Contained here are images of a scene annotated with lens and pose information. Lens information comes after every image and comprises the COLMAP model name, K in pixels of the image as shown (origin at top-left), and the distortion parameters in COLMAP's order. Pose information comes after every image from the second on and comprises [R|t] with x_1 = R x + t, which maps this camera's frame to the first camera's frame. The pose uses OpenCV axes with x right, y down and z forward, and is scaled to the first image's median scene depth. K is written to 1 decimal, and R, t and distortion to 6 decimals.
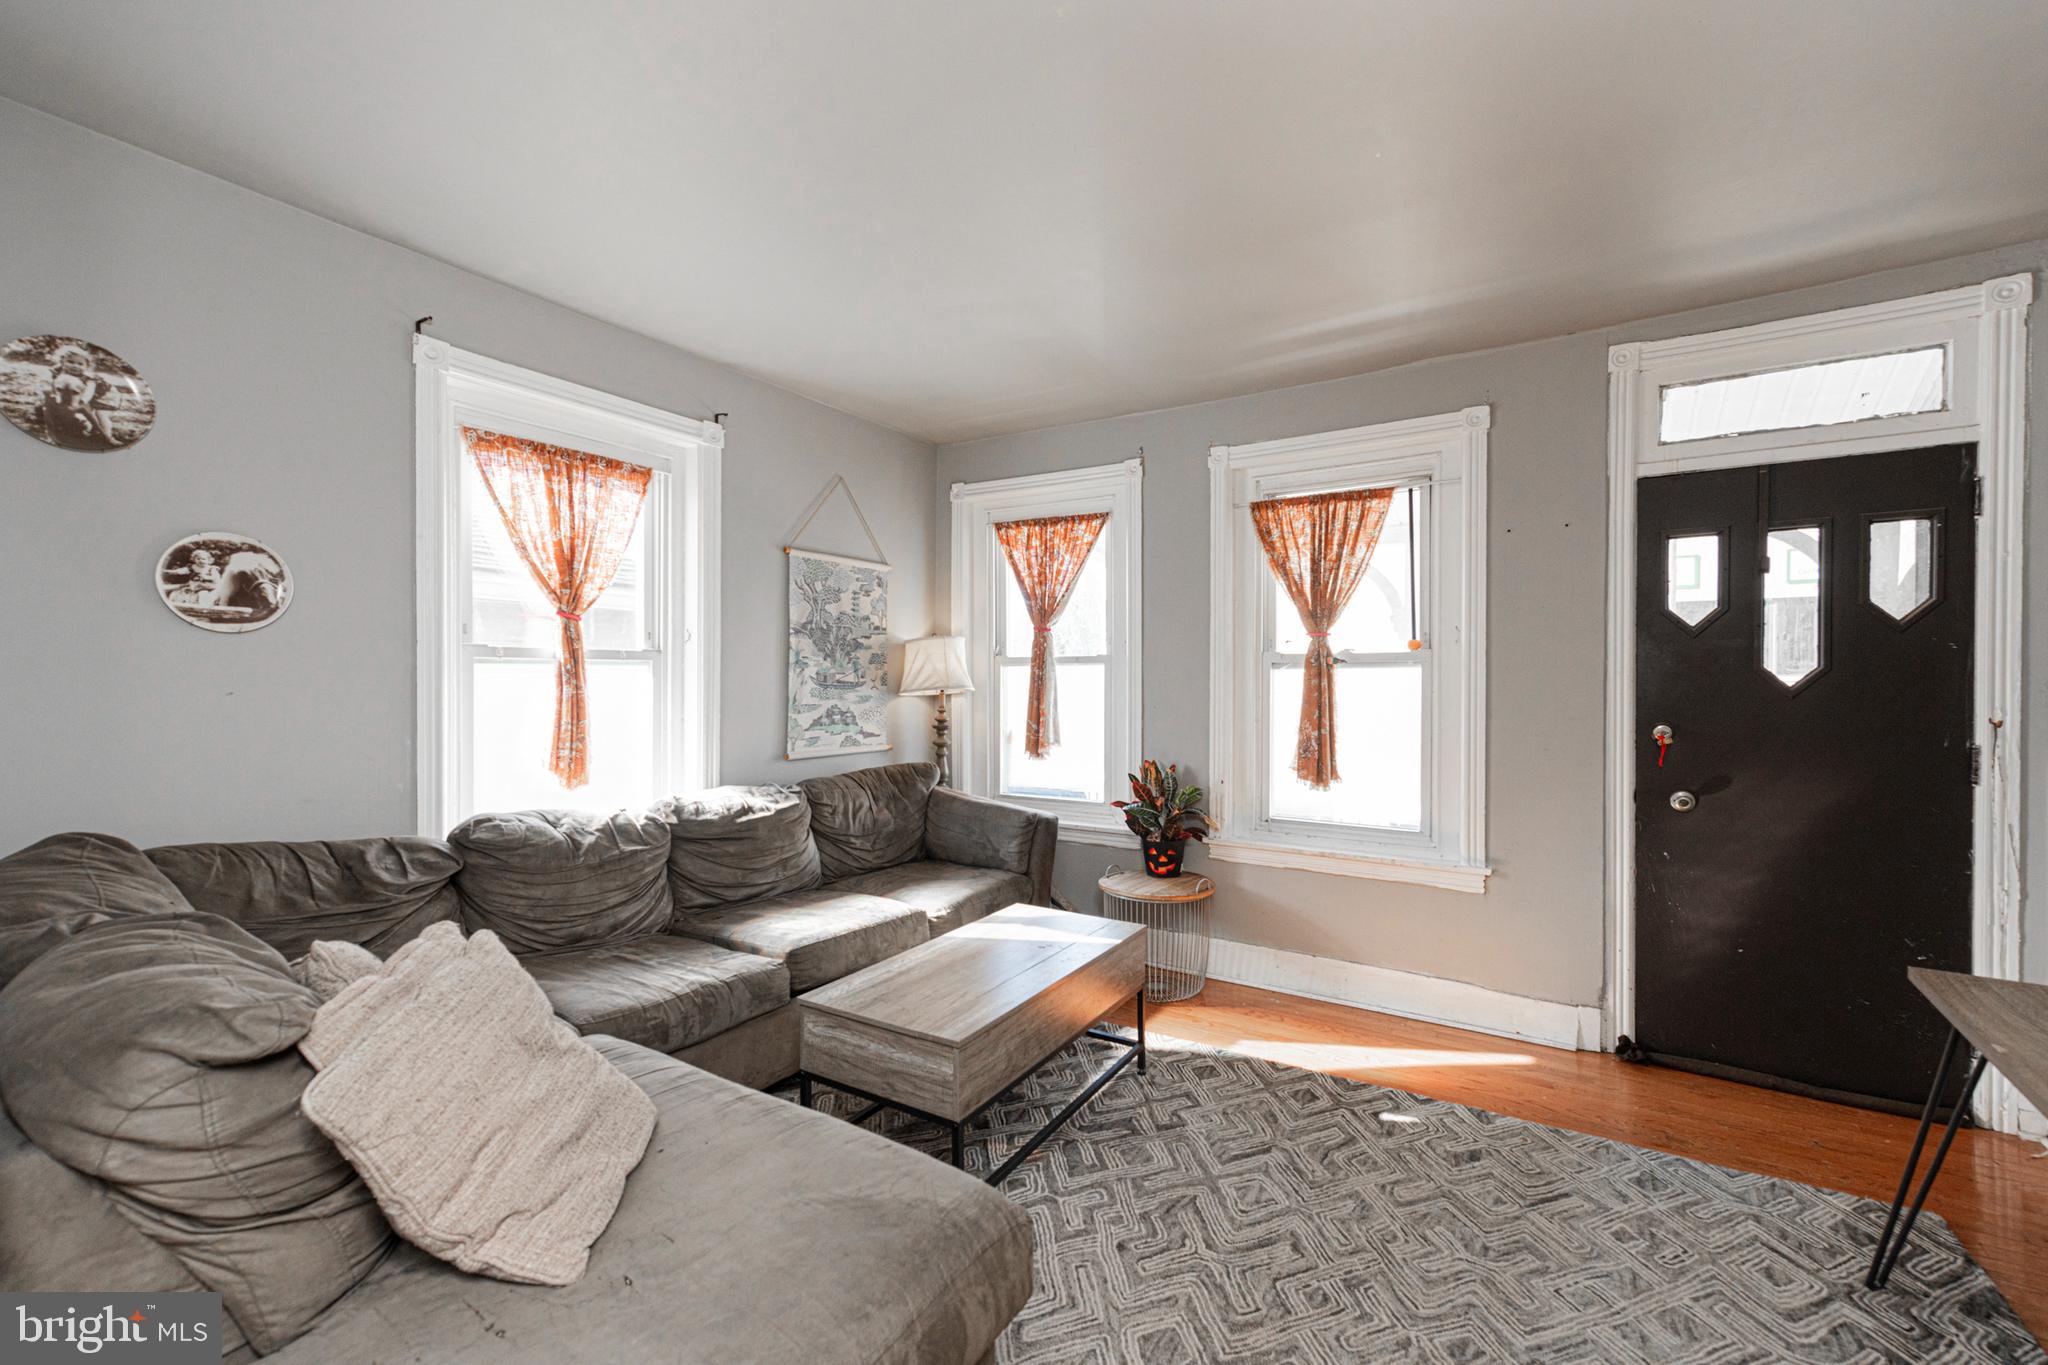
lens RADIAL K [[800.7, 0, 1029.3], [0, 800.7, 683.4], [0, 0, 1]] dist [0.002403, 0.000041]
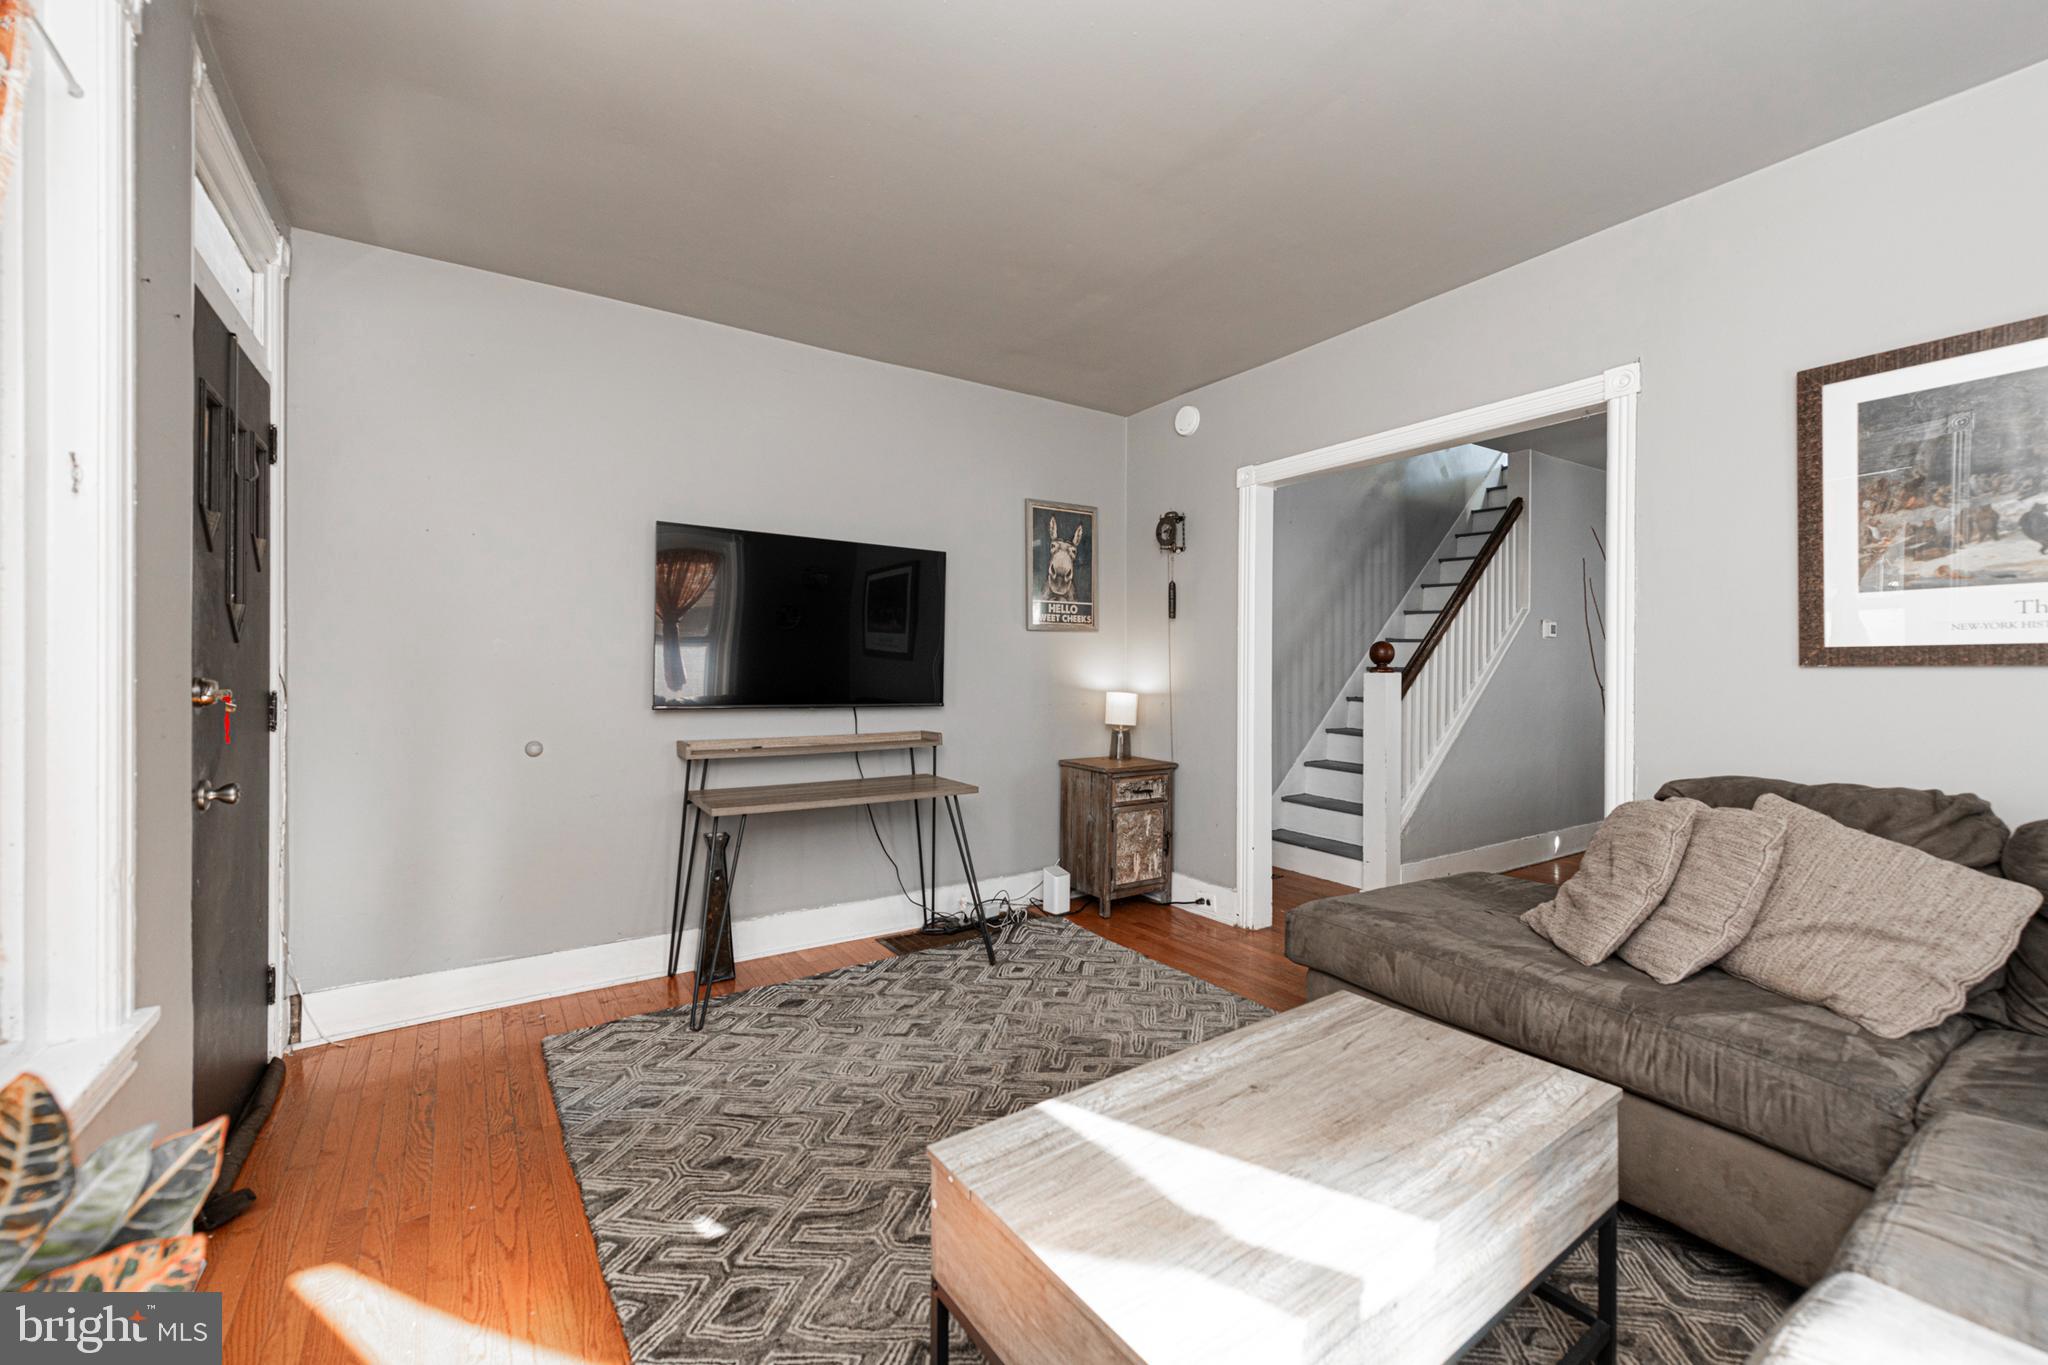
lens RADIAL K [[800.7, 0, 1014.3], [0, 800.7, 681.5], [0, 0, 1]] dist [0.002403, 0.000041]
pose [[-0.920937, -0.010384, 0.389574, -0.079091], [-0.006487, 0.999915, 0.011318, 0.048948], [-0.389658, 0.007897, -0.920926, 1.694638]]
